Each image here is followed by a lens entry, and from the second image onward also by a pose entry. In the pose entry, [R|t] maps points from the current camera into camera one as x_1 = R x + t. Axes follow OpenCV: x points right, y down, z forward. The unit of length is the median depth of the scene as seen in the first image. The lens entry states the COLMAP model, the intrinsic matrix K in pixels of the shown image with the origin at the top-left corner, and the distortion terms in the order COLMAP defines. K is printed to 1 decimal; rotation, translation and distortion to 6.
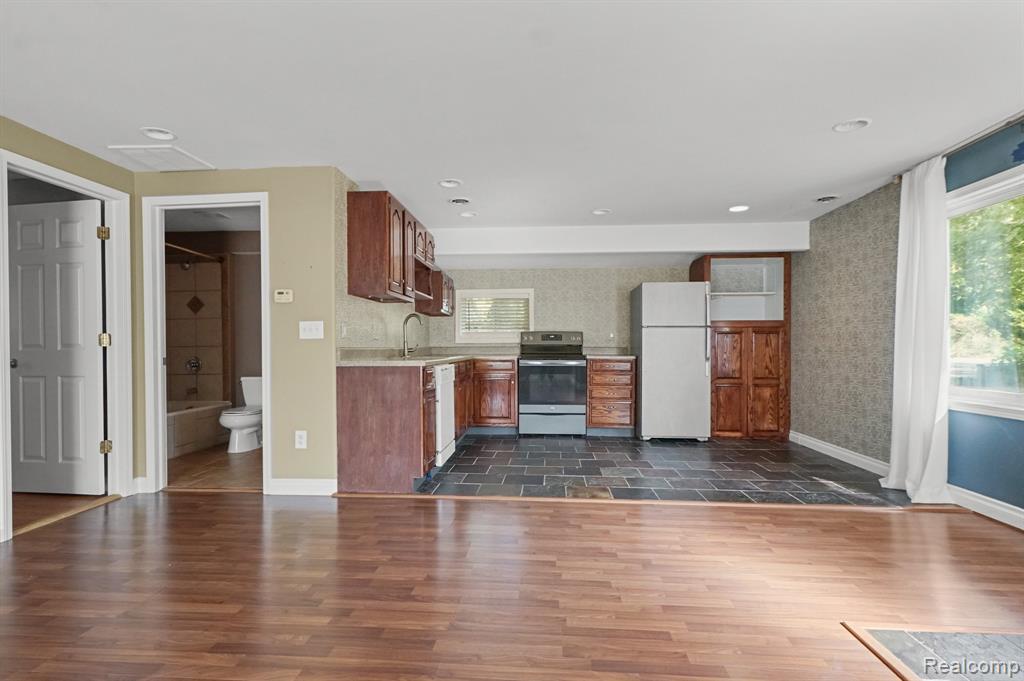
lens RADIAL K [[521.3, 0, 507.8], [0, 521.3, 348.8], [0, 0, 1]] dist [0.023747, 0.000106]
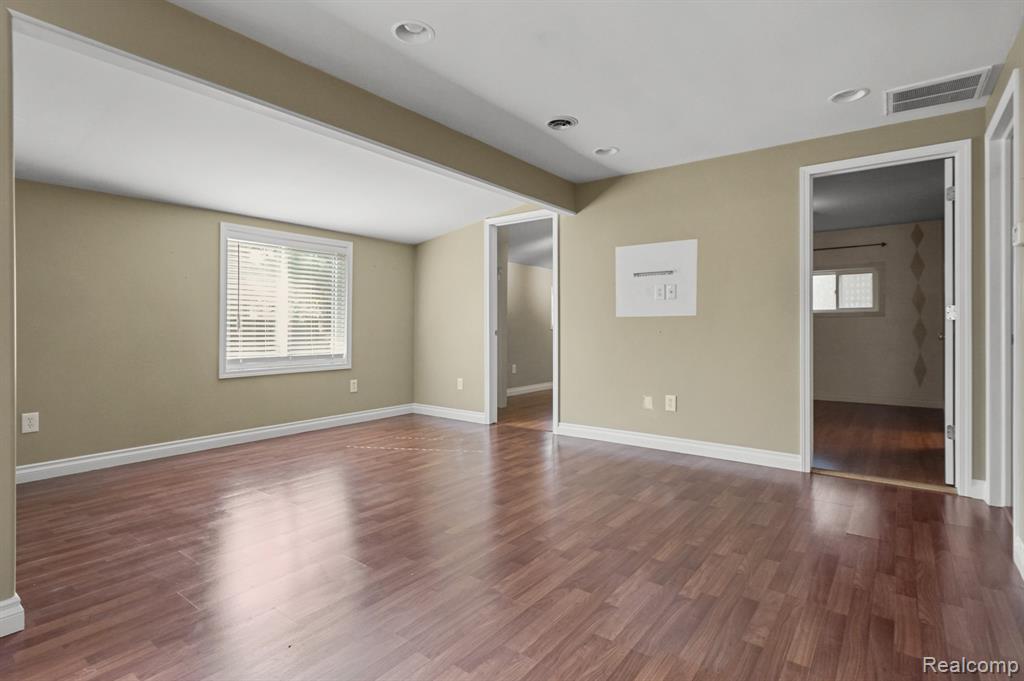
lens RADIAL K [[520.0, 0, 503.1], [0, 520.0, 326.1], [0, 0, 1]] dist [0.018938, -0.000389]
pose [[-0.553964, 0.006361, -0.832516, 0.253038], [-0.003580, 0.999943, 0.010022, -0.001957], [0.832533, 0.008532, -0.553910, 0.532995]]
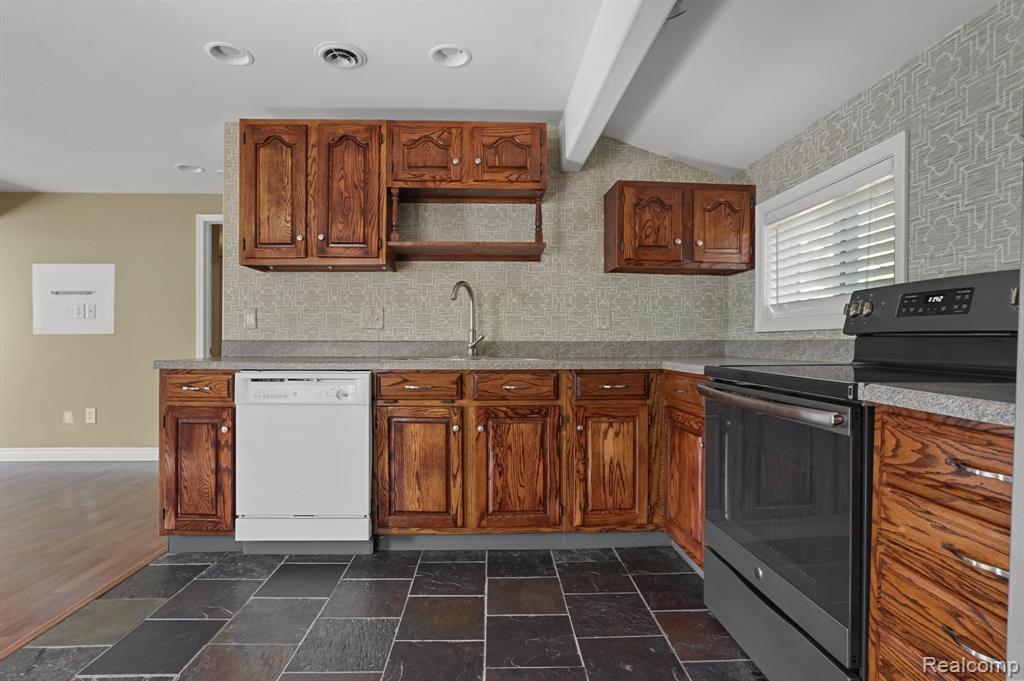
lens RADIAL K [[514.9, 0, 508.2], [0, 514.9, 348.9], [0, 0, 1]] dist [-0.053717, 0.029411]
pose [[0.113435, 0.017241, -0.993396, 0.329609], [-0.005368, 0.999845, 0.016740, -0.003391], [0.993531, 0.003434, 0.113510, 0.856025]]
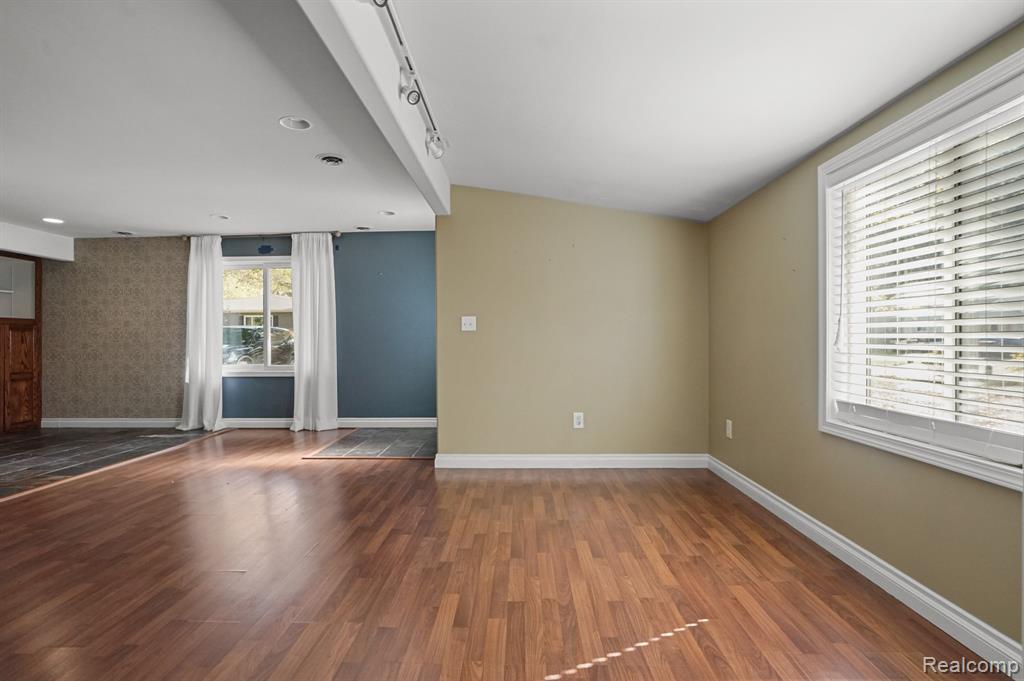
lens RADIAL K [[514.9, 0, 508.2], [0, 514.9, 348.9], [0, 0, 1]] dist [-0.053717, 0.029411]
pose [[-0.045941, -0.013283, 0.998856, -0.566882], [0.010244, 0.999853, 0.013767, 0.003573], [-0.998892, 0.010865, -0.045798, 0.062323]]
